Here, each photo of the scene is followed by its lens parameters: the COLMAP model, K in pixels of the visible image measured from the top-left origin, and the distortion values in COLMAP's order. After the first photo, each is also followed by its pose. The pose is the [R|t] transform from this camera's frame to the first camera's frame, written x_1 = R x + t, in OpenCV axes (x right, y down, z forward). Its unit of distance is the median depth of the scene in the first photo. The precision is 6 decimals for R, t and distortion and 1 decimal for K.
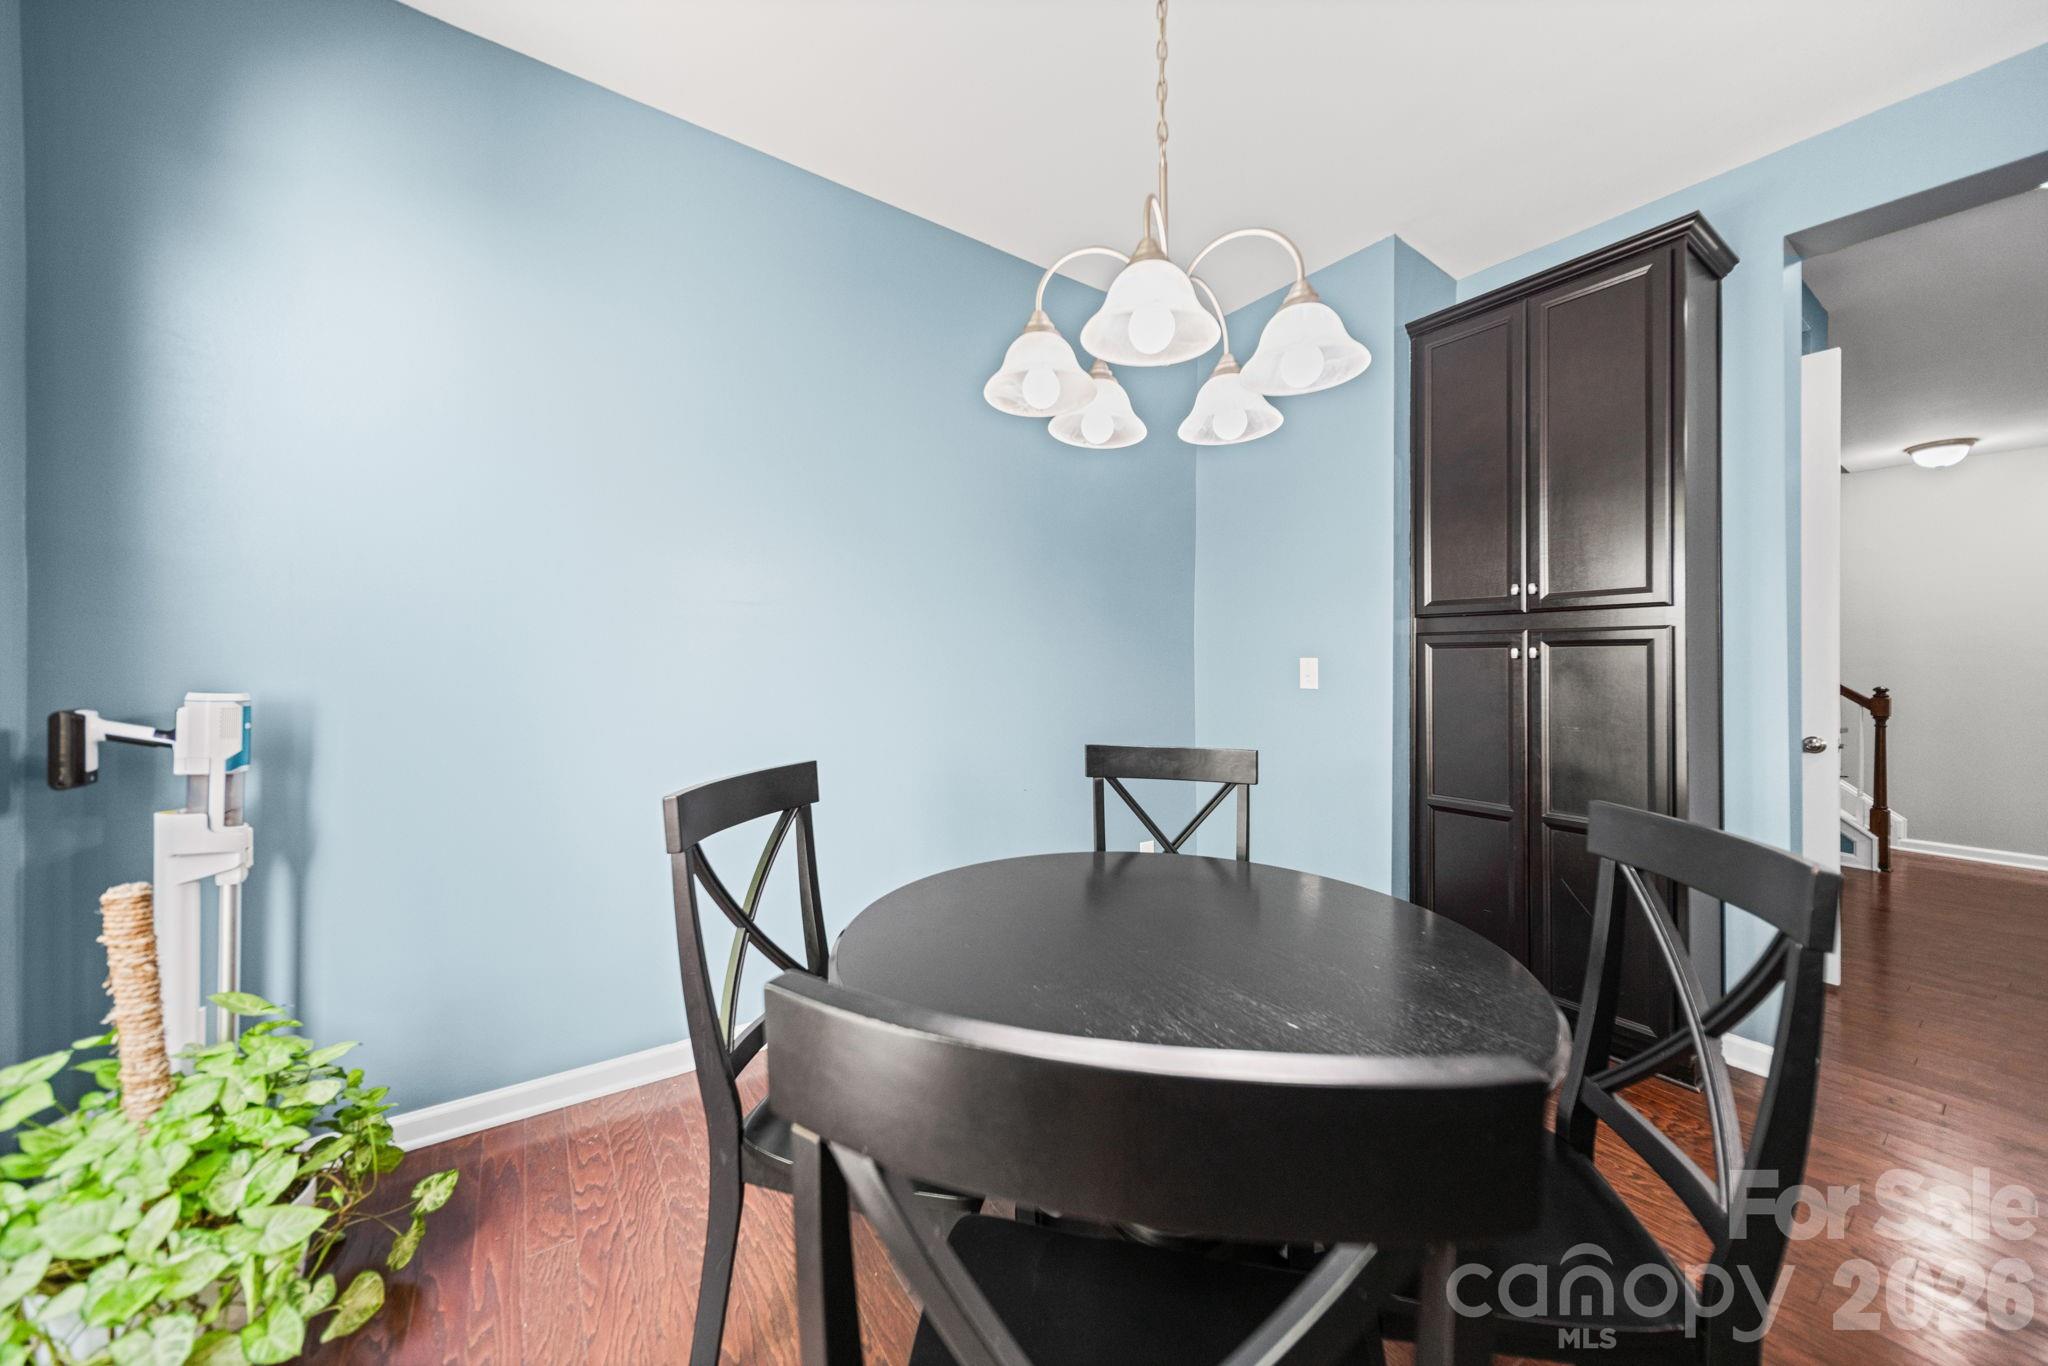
lens RADIAL K [[711.9, 0, 1015.7], [0, 711.9, 671.6], [0, 0, 1]] dist [0.001343, 0.006489]
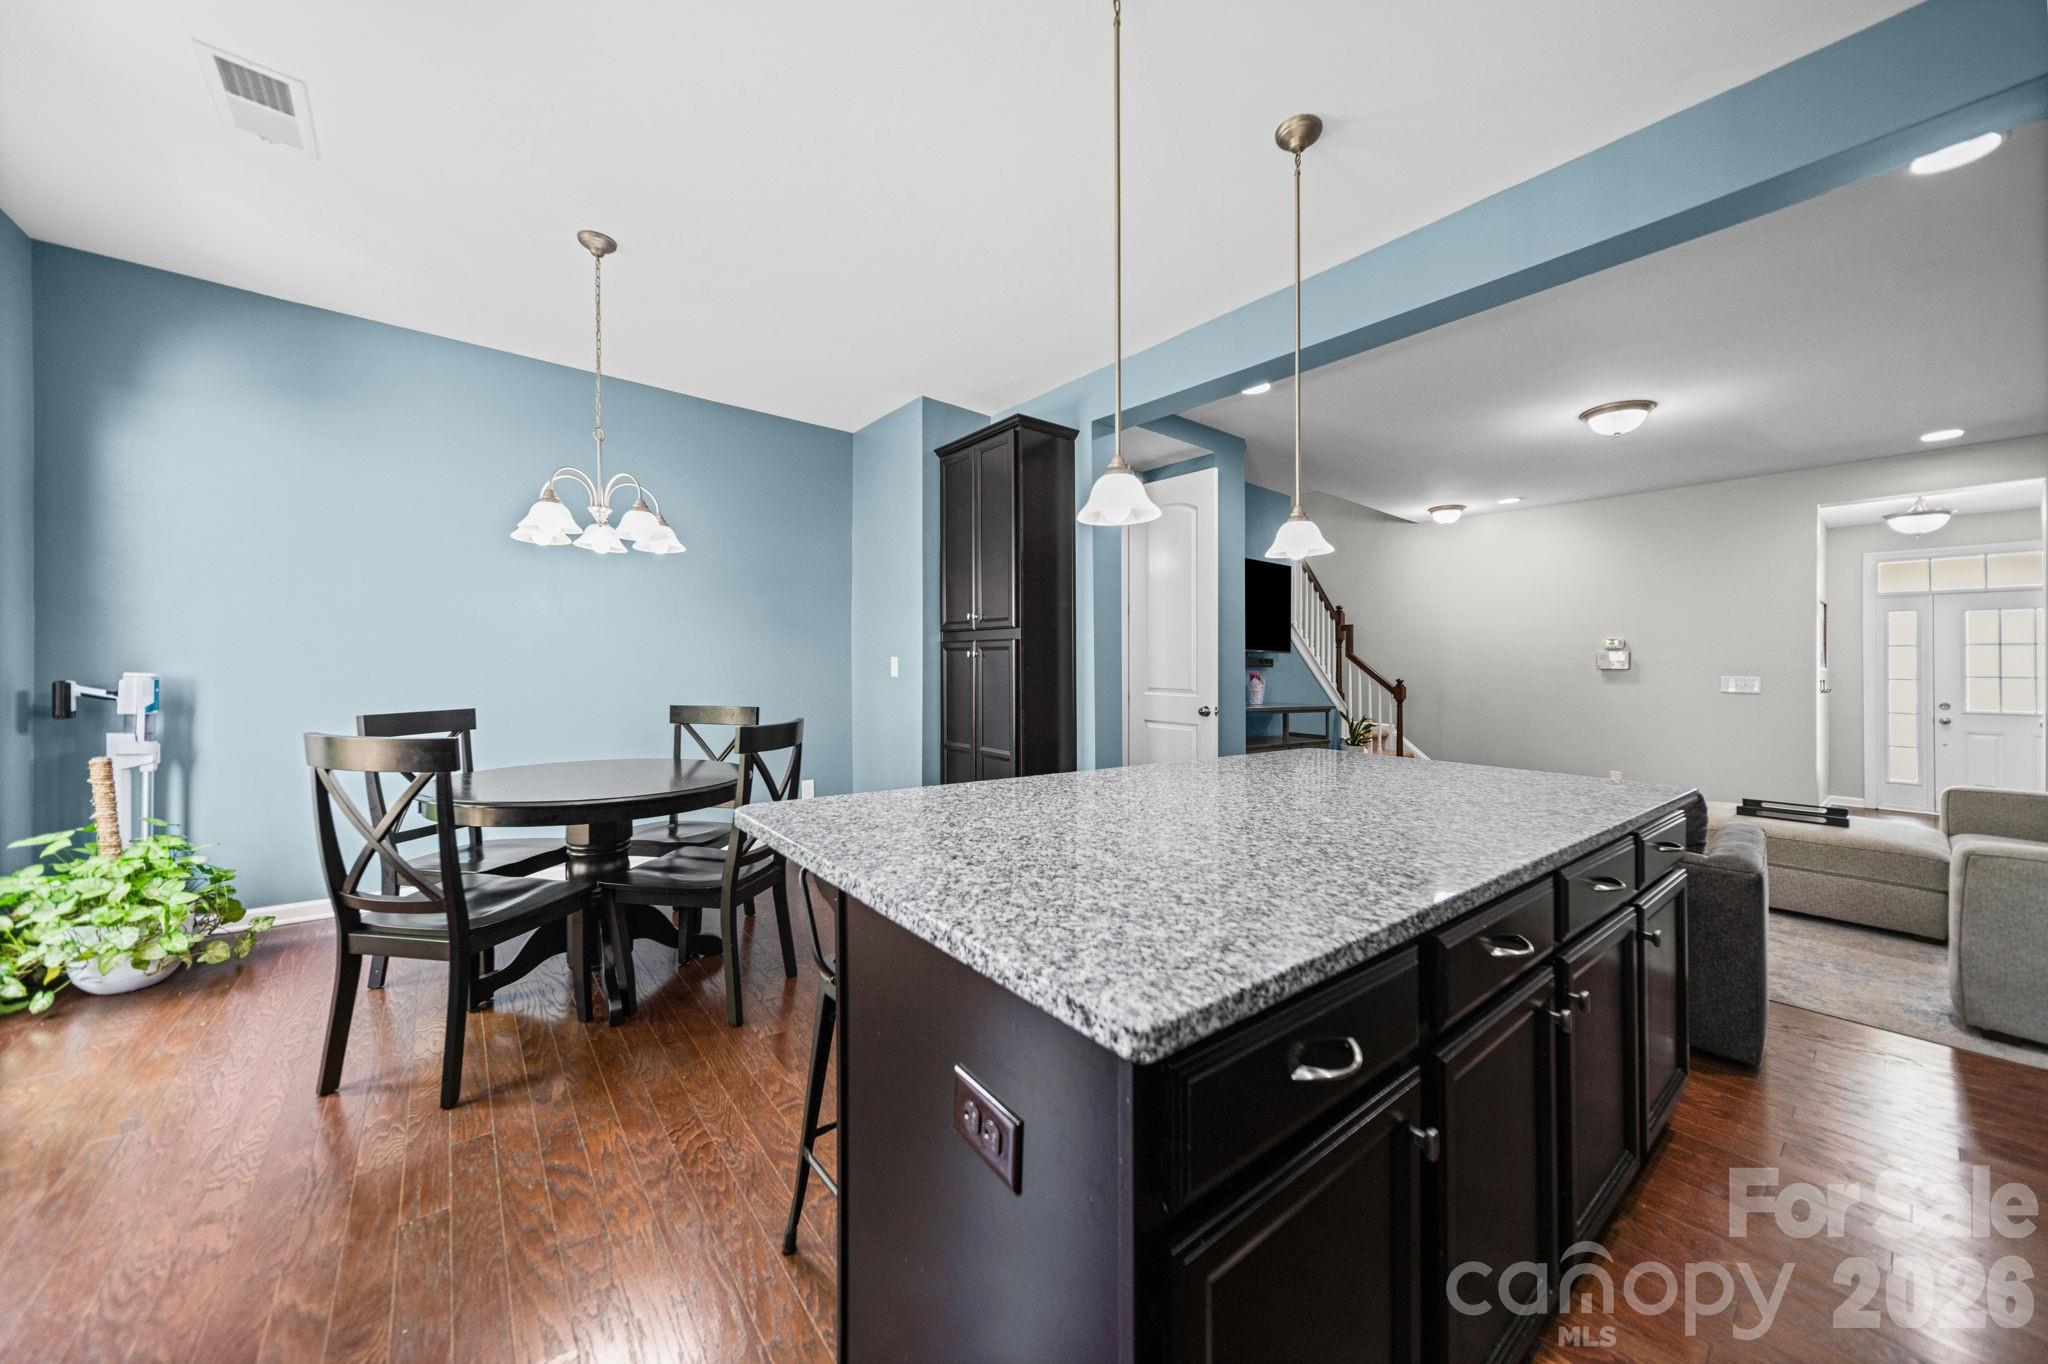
lens RADIAL K [[711.9, 0, 1015.7], [0, 711.9, 670.6], [0, 0, 1]] dist [0.001343, 0.006489]
pose [[0.998073, 0.000310, 0.062052, 1.128437], [-0.000159, 0.999997, -0.002440, 0.027898], [-0.062052, 0.002426, 0.998070, -1.095568]]
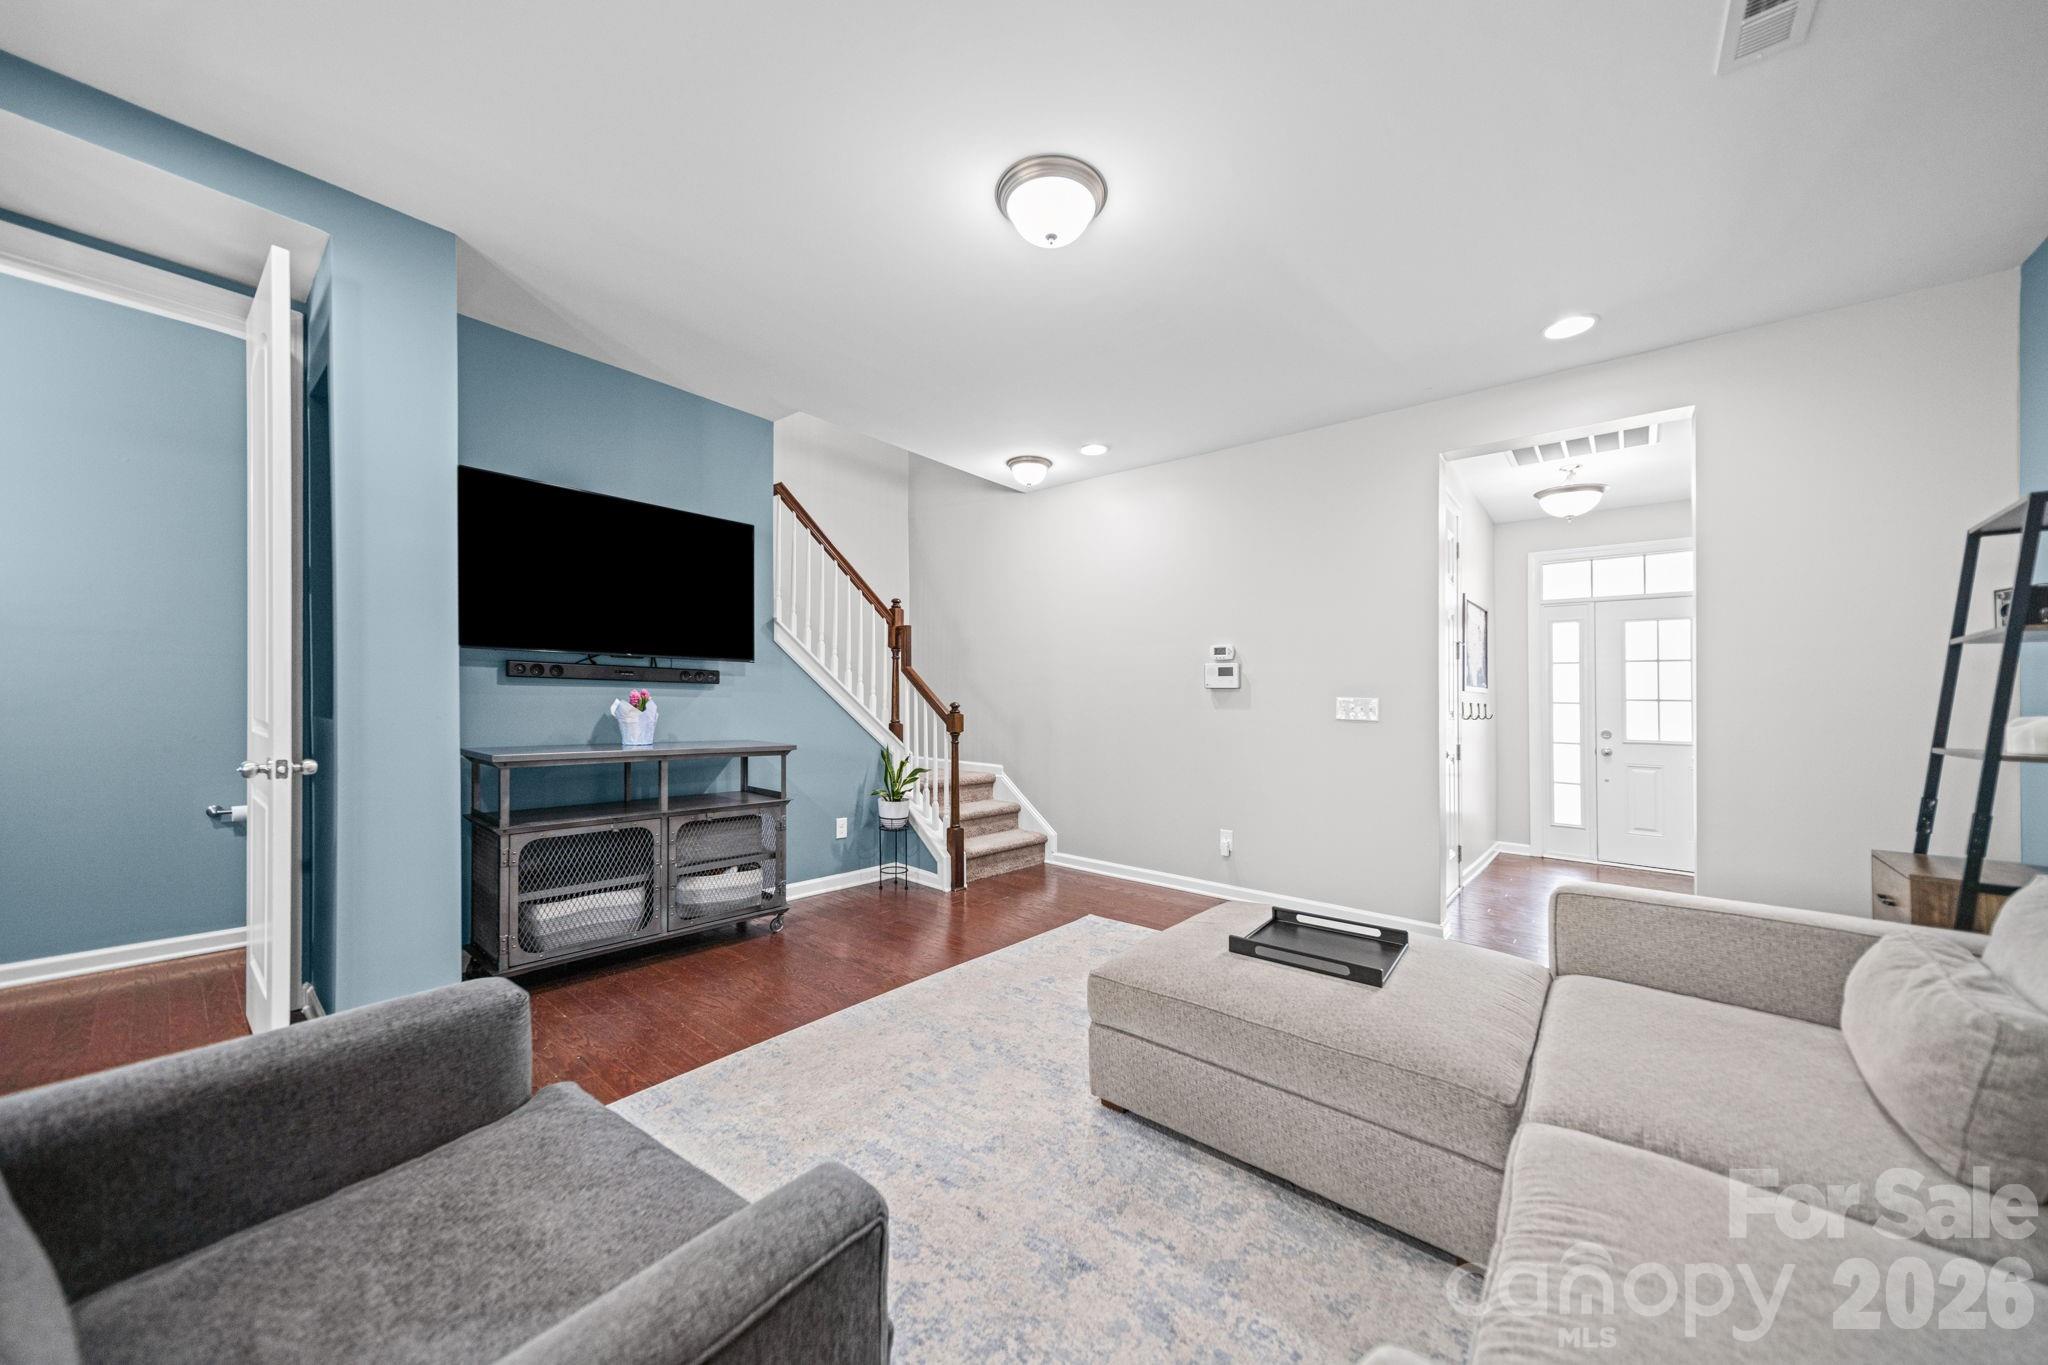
lens RADIAL K [[708.8, 0, 983.5], [0, 708.8, 702.9], [0, 0, 1]] dist [0.014476, 0.000059]
pose [[0.973696, -0.001494, 0.227844, 3.205009], [0.001949, 0.999997, -0.001769, 0.071923], [-0.227841, 0.002167, 0.973696, 0.173927]]
